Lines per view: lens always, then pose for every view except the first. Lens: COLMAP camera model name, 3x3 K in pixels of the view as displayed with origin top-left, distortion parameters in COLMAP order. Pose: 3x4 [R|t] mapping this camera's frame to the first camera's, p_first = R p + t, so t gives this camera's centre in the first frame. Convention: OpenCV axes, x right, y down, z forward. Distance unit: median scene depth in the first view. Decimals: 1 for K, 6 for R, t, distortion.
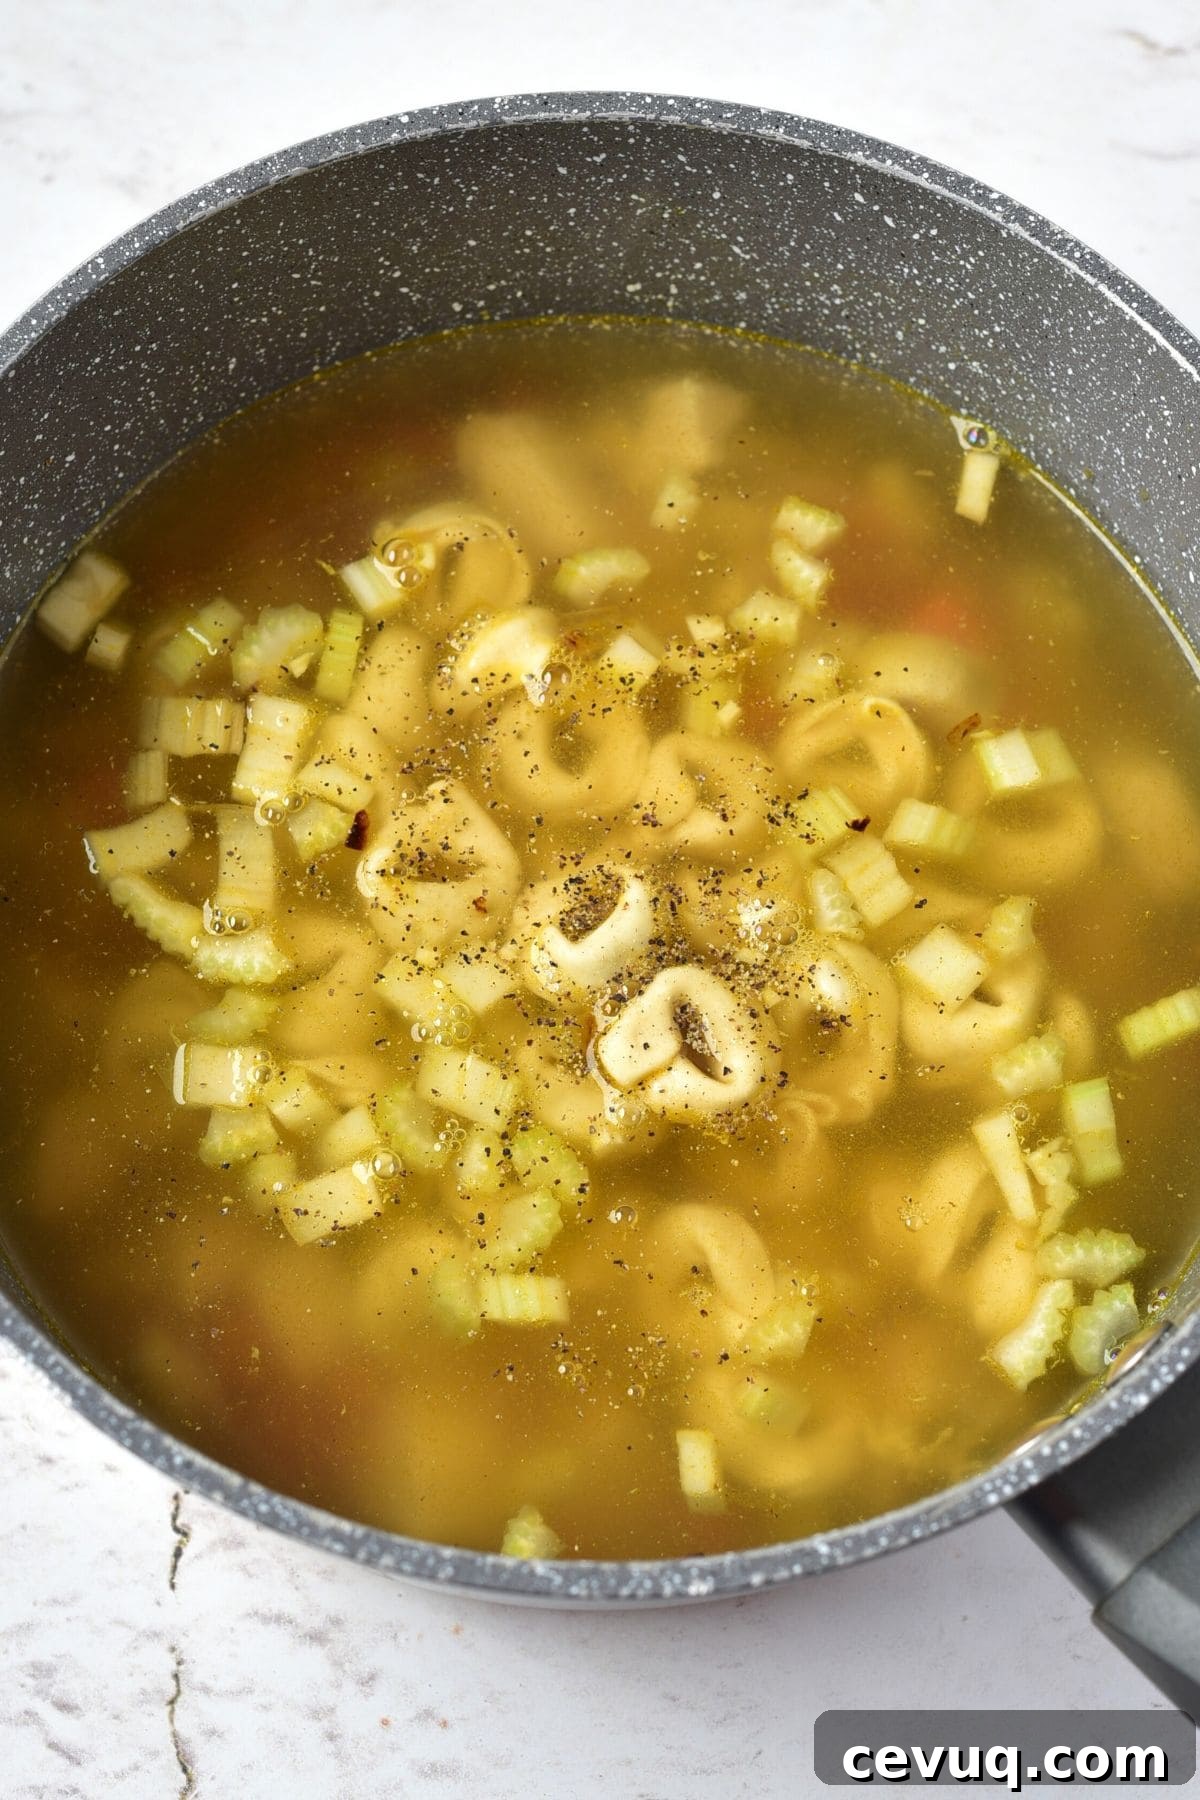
lens RADIAL K [[7575.6, 0, 600.0], [0, 7575.6, 900.0], [0, 0, 1]] dist [-0.054699, 4.926854]
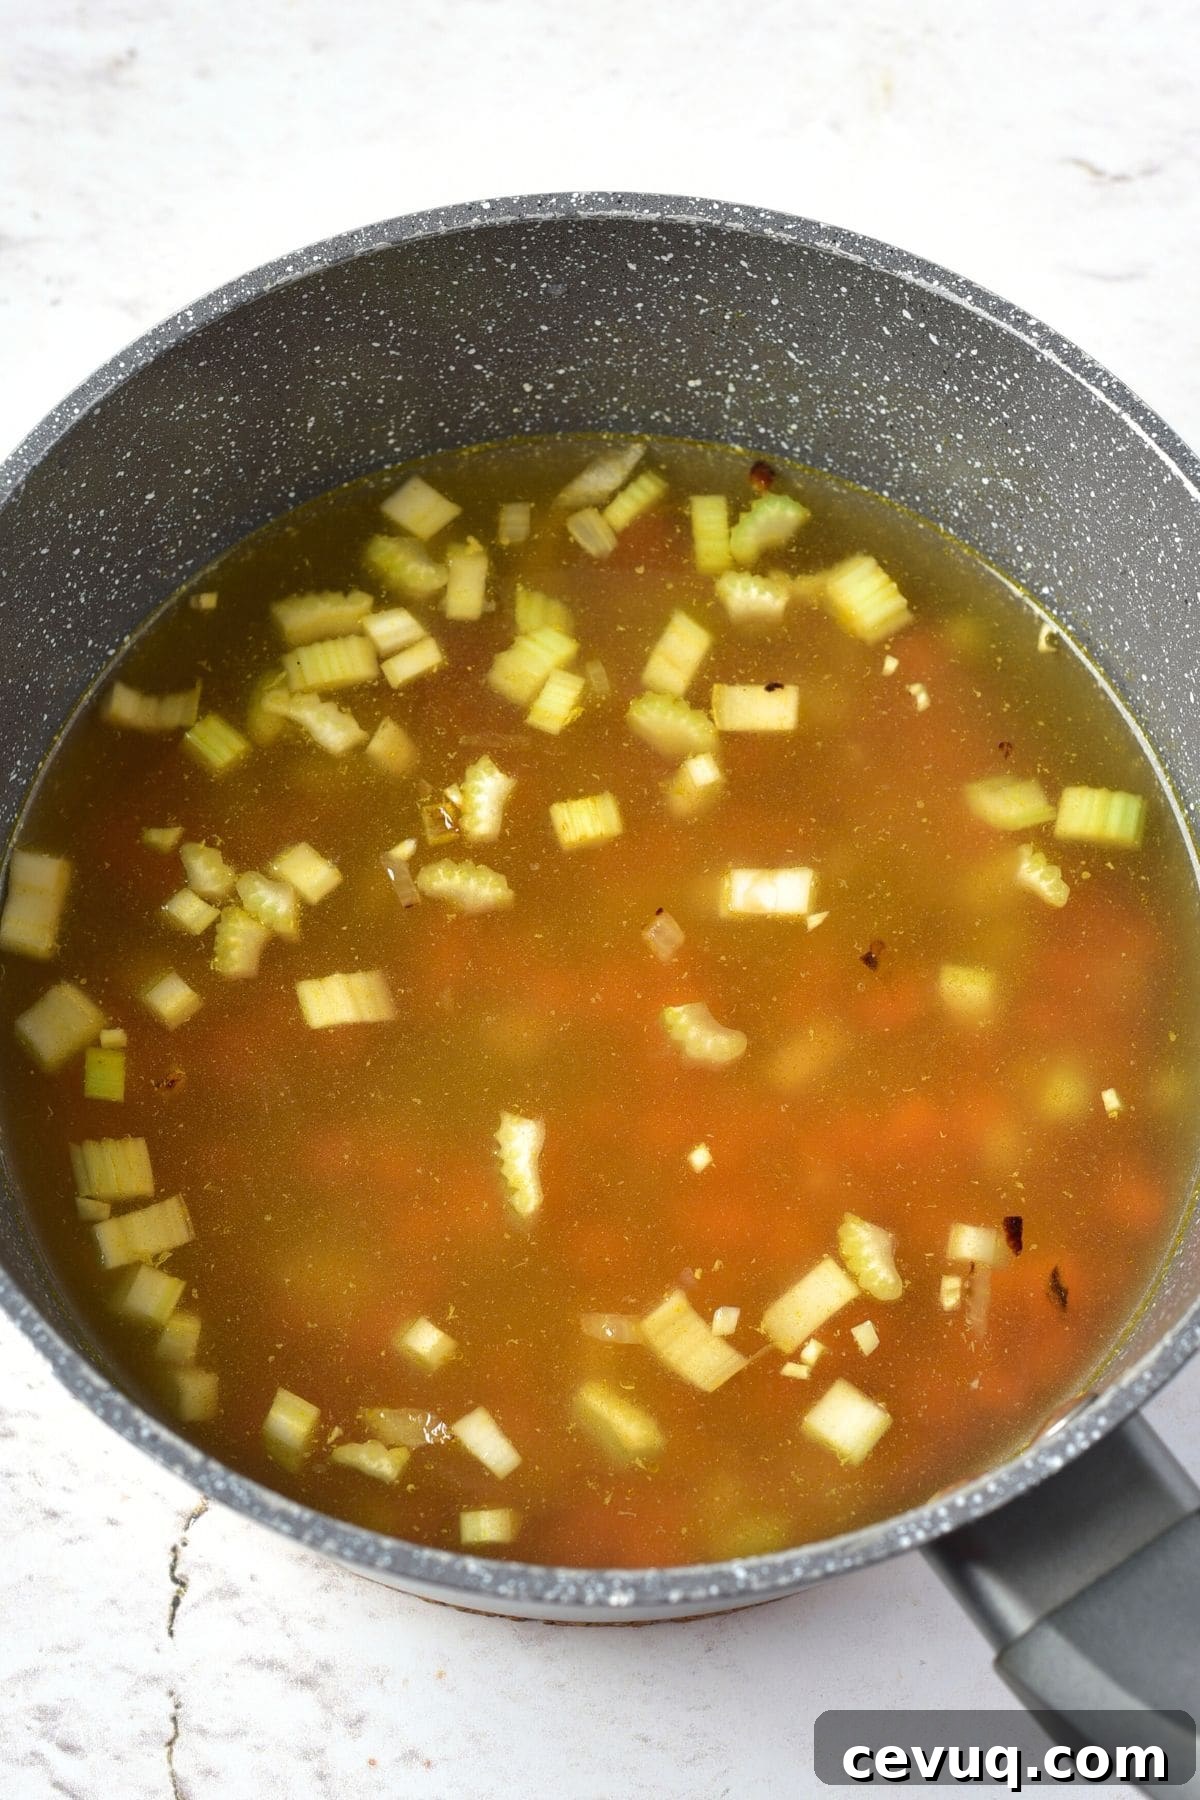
lens RADIAL K [[7575.6, 0, 600.0], [0, 7575.6, 900.0], [0, 0, 1]] dist [-0.054699, 4.926854]
pose [[0.992934, 0.087529, -0.080127, 0.084090], [-0.090264, 0.995430, -0.031168, 0.026023], [0.077032, 0.038181, 0.996297, -0.057588]]
